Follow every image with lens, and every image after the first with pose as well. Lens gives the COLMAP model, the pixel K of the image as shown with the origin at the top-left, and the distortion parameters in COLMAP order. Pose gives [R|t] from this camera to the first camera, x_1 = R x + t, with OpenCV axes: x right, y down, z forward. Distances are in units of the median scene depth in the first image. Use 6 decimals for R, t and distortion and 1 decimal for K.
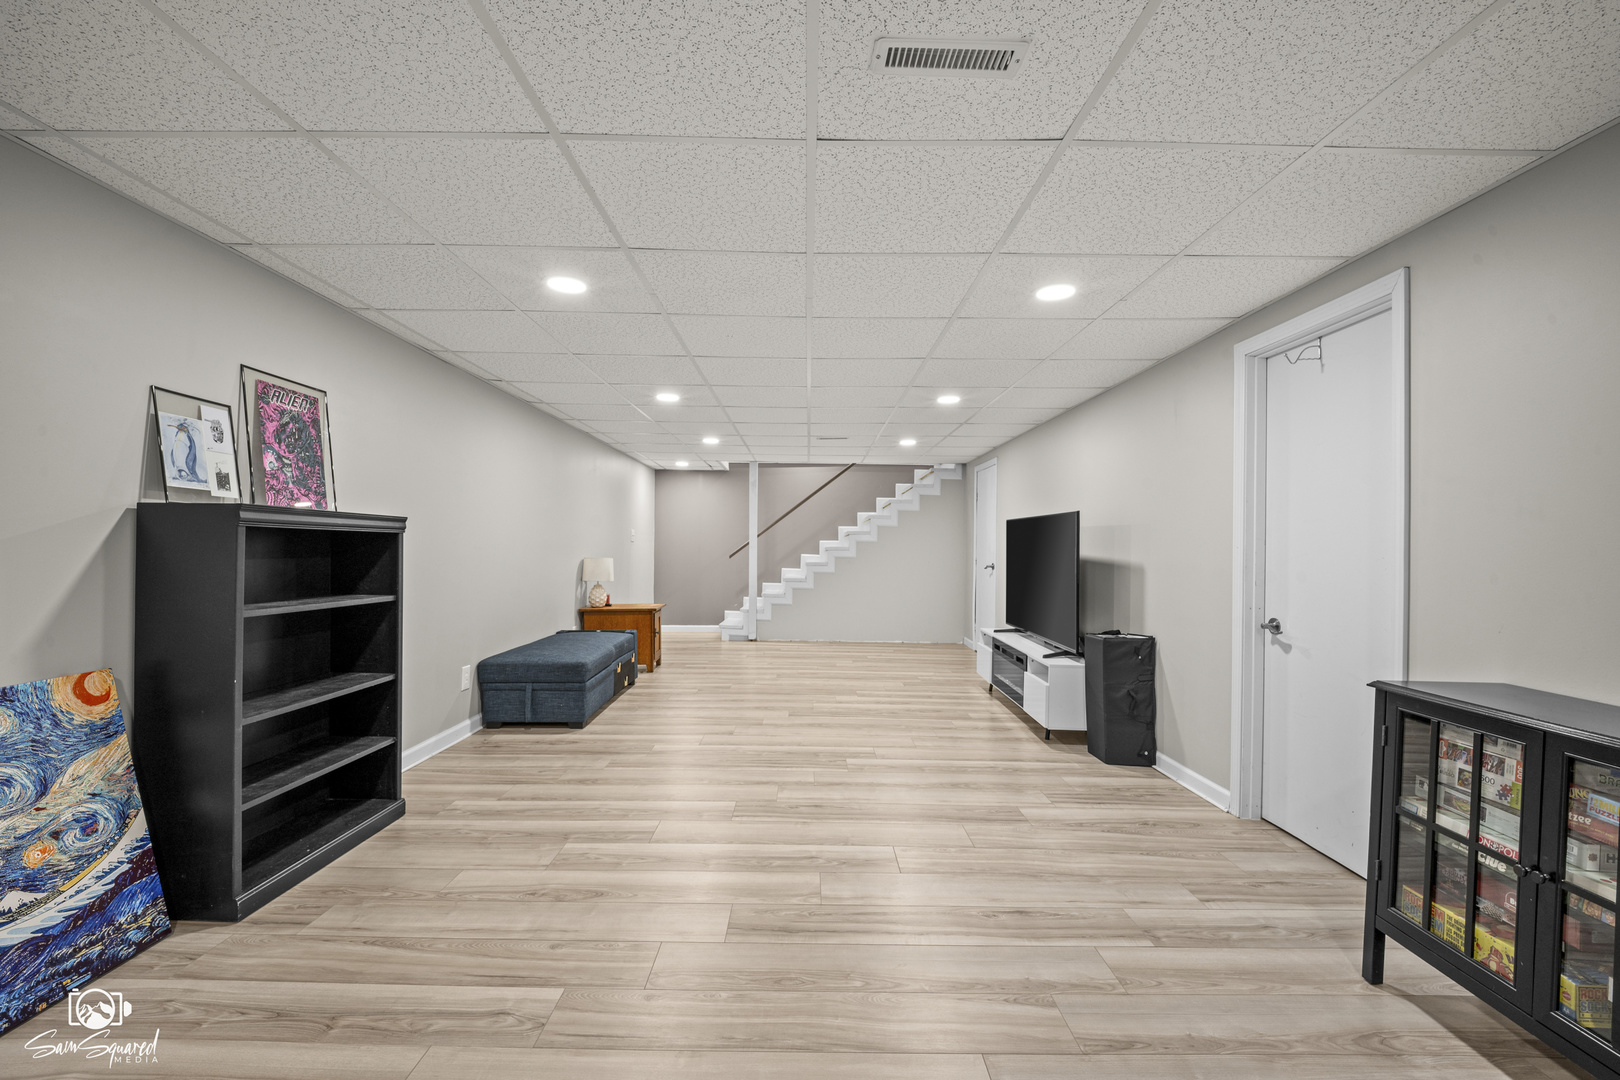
lens RADIAL K [[674.1, 0, 818.0], [0, 674.1, 549.4], [0, 0, 1]] dist [0.000699, -0.007215]
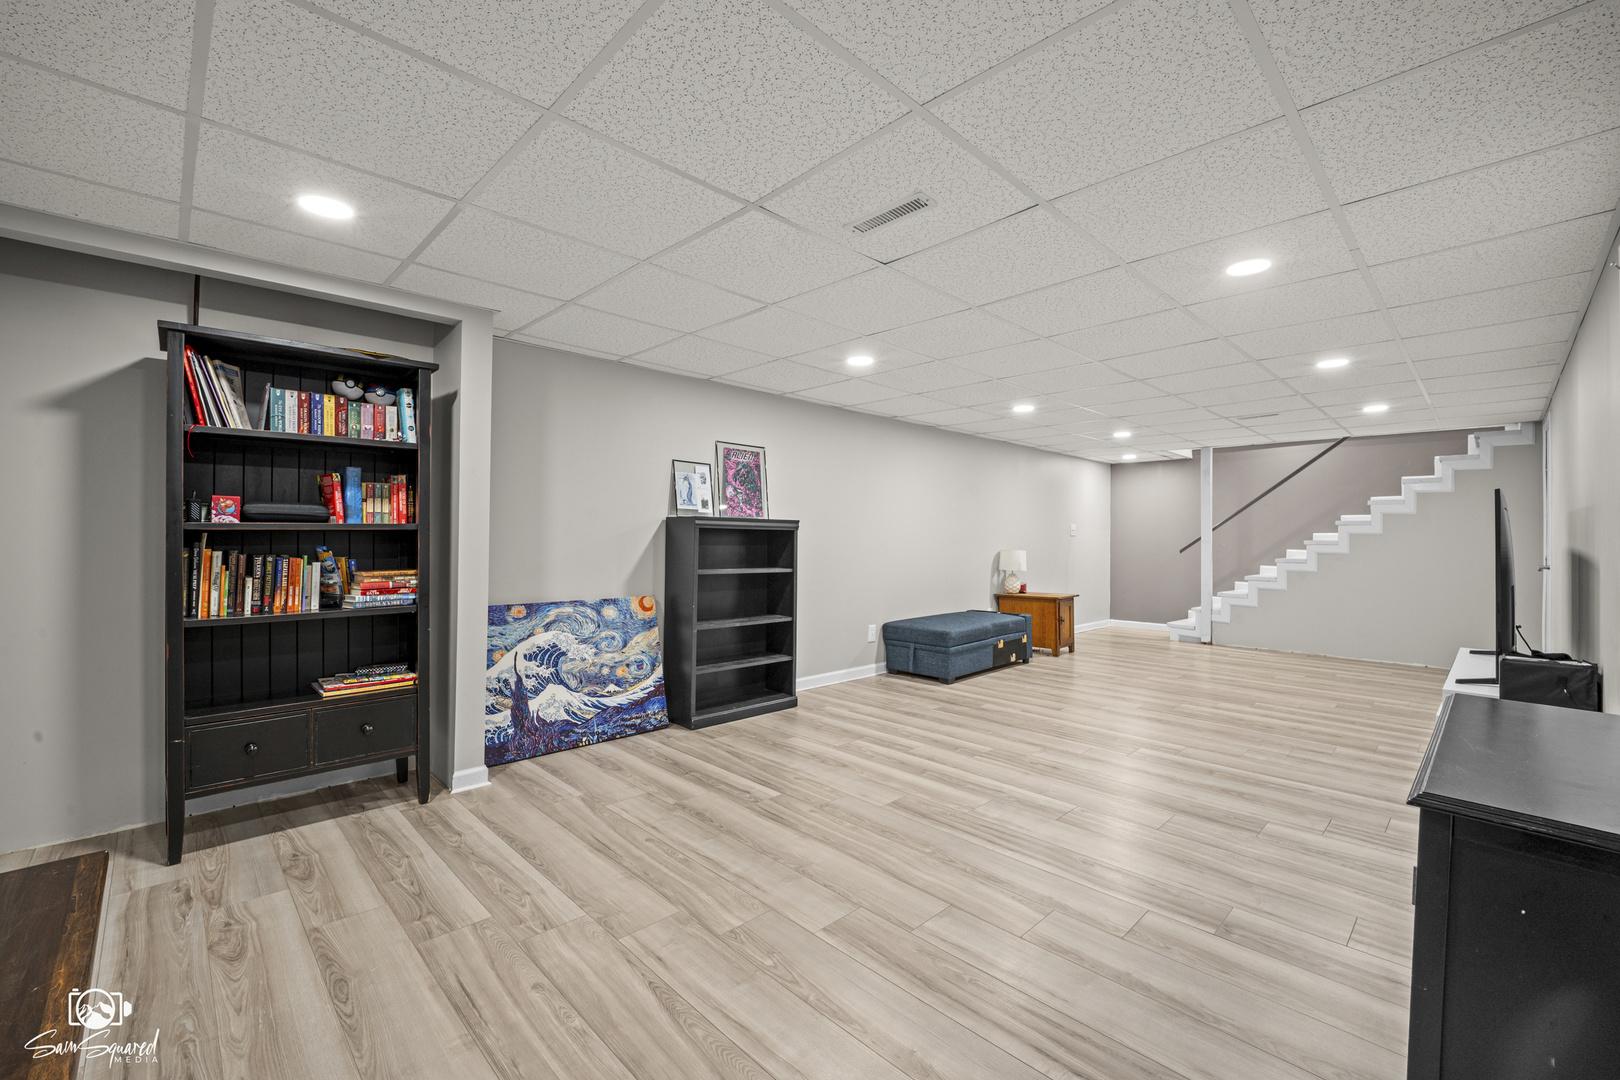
lens RADIAL K [[674.1, 0, 810.0], [0, 674.1, 537.8], [0, 0, 1]] dist [0.000699, -0.007215]
pose [[0.693293, -0.004649, -0.720641, 0.630038], [-0.004044, 0.999938, -0.010342, 0.011042], [0.720644, 0.010085, 0.693231, -0.099744]]
